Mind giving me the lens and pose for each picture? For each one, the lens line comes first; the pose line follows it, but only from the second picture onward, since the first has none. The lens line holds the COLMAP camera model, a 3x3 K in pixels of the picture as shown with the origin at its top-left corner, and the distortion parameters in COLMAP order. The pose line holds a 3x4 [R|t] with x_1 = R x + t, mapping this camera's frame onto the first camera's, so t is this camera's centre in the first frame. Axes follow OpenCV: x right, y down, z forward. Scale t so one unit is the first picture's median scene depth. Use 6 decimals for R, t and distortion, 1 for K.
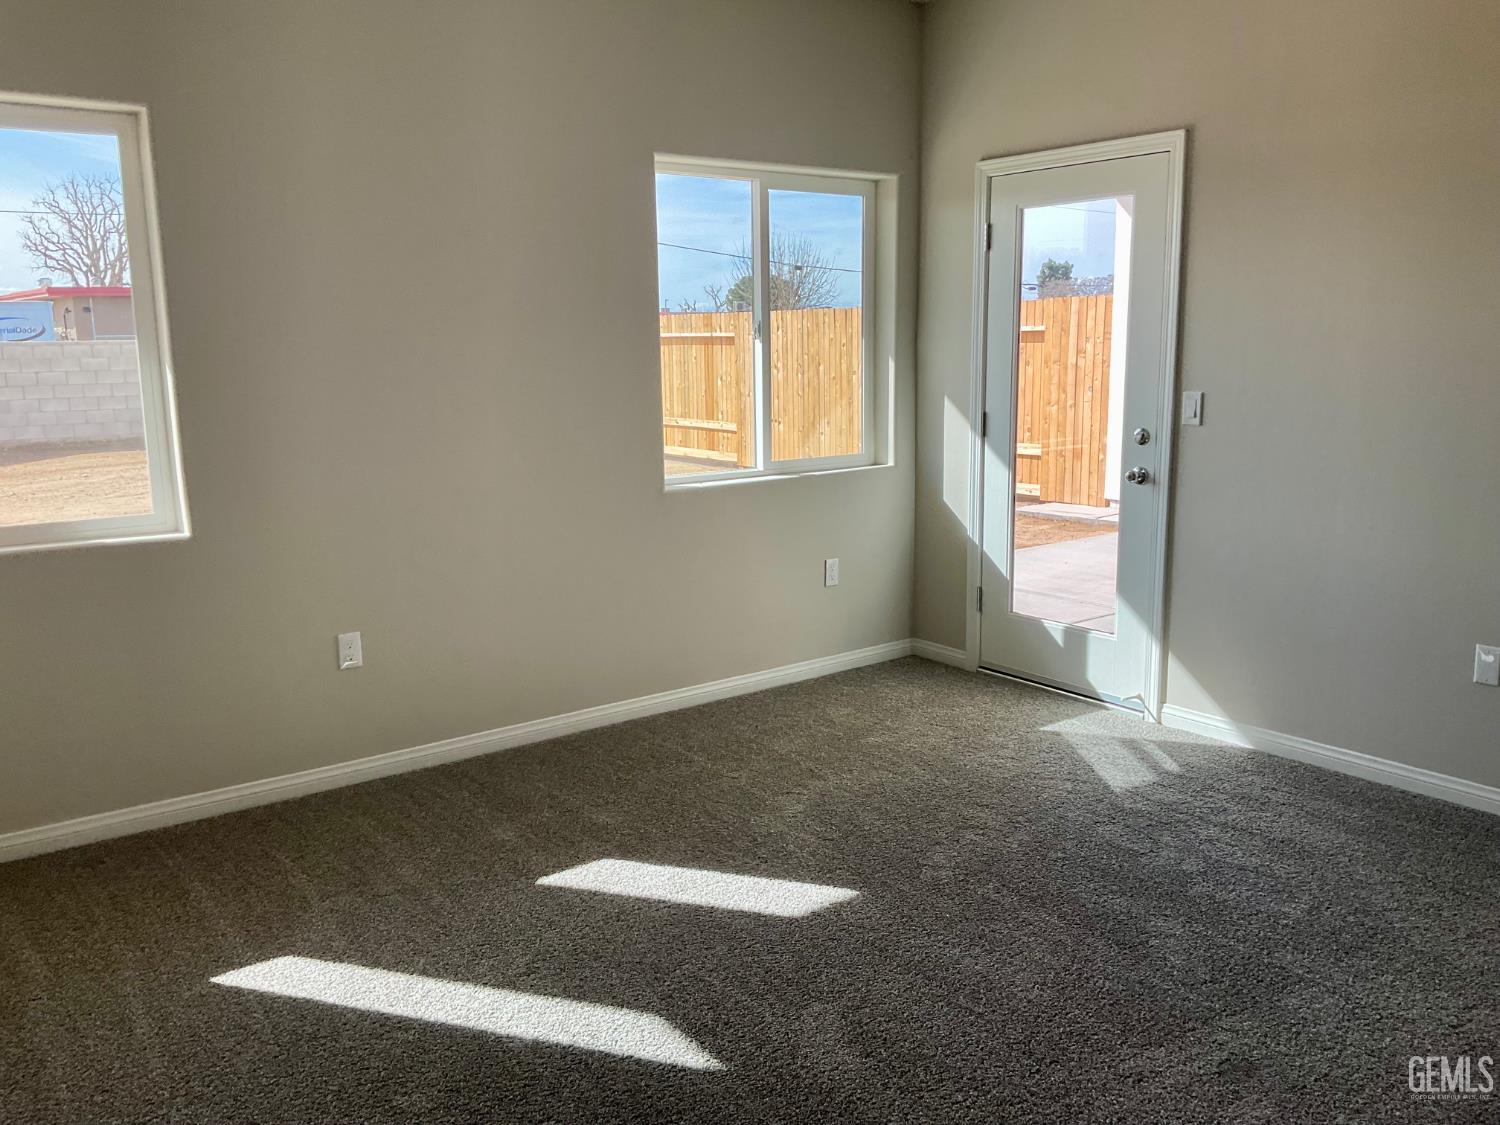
lens RADIAL K [[1234.4, 0, 750.0], [0, 1234.4, 562.5], [0, 0, 1]] dist [0.056550, -0.105223]
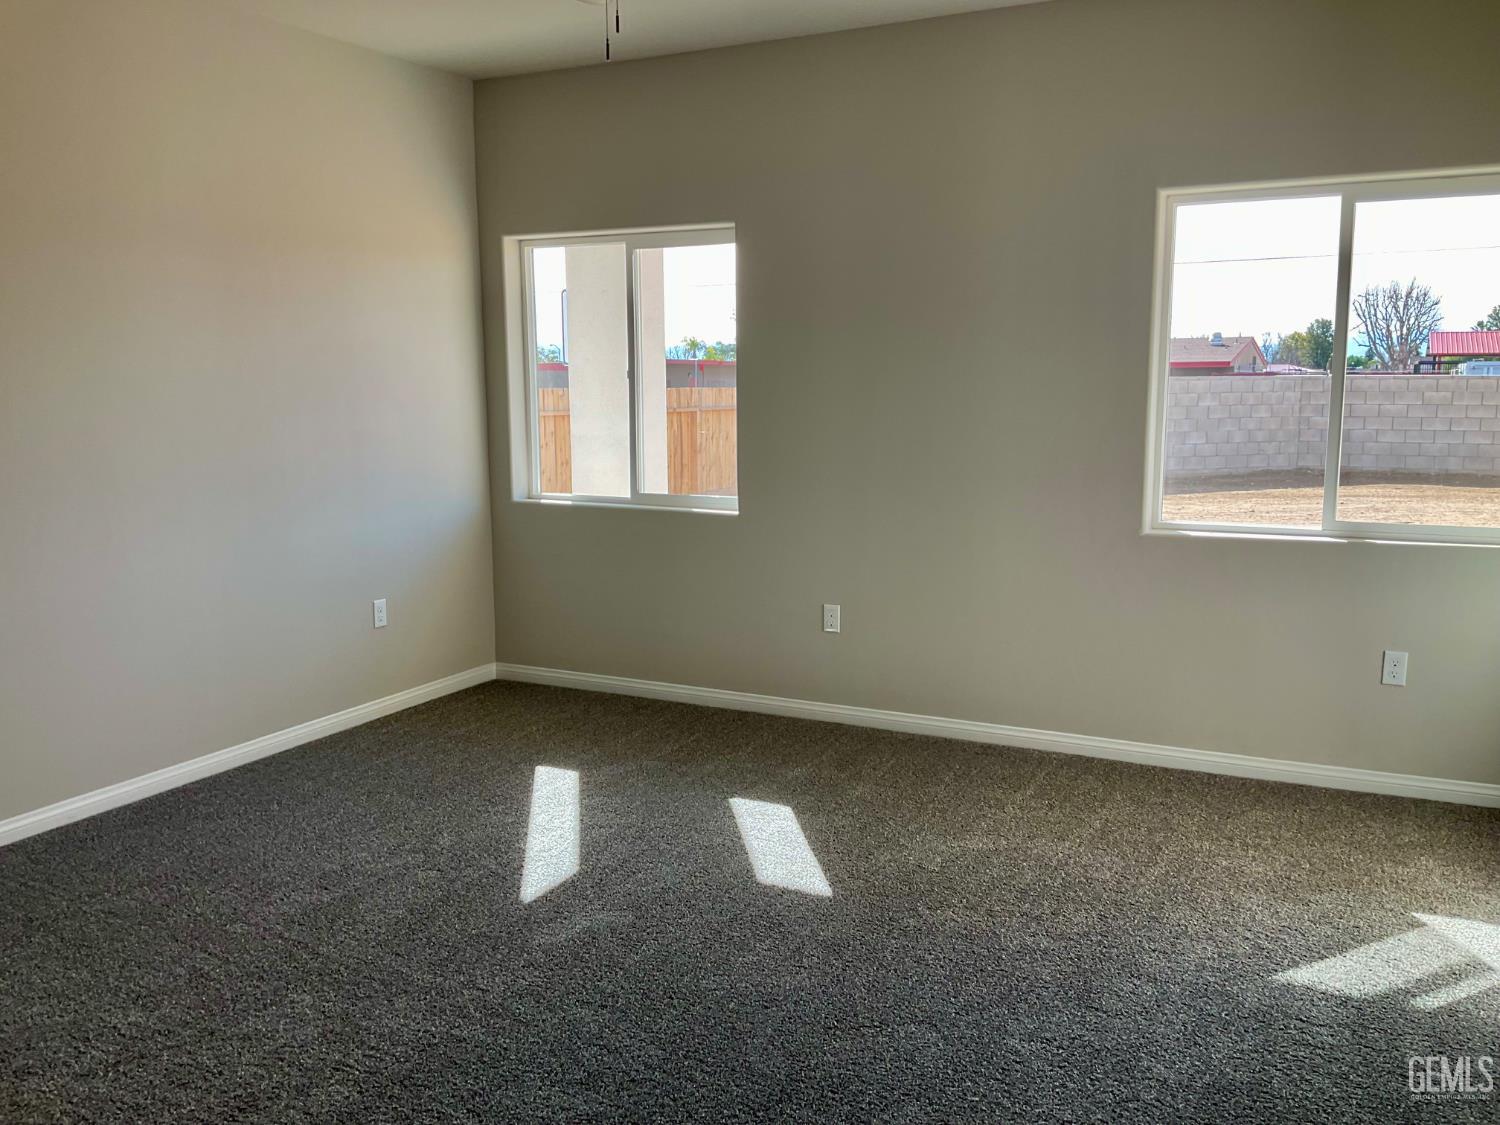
lens RADIAL K [[1234.4, 0, 750.0], [0, 1234.4, 562.5], [0, 0, 1]] dist [0.056550, -0.105223]
pose [[0.426819, 0.137287, -0.893855, 0.774432], [-0.160051, 0.984275, 0.074749, -0.068478], [0.890061, 0.111158, 0.442080, 0.341699]]
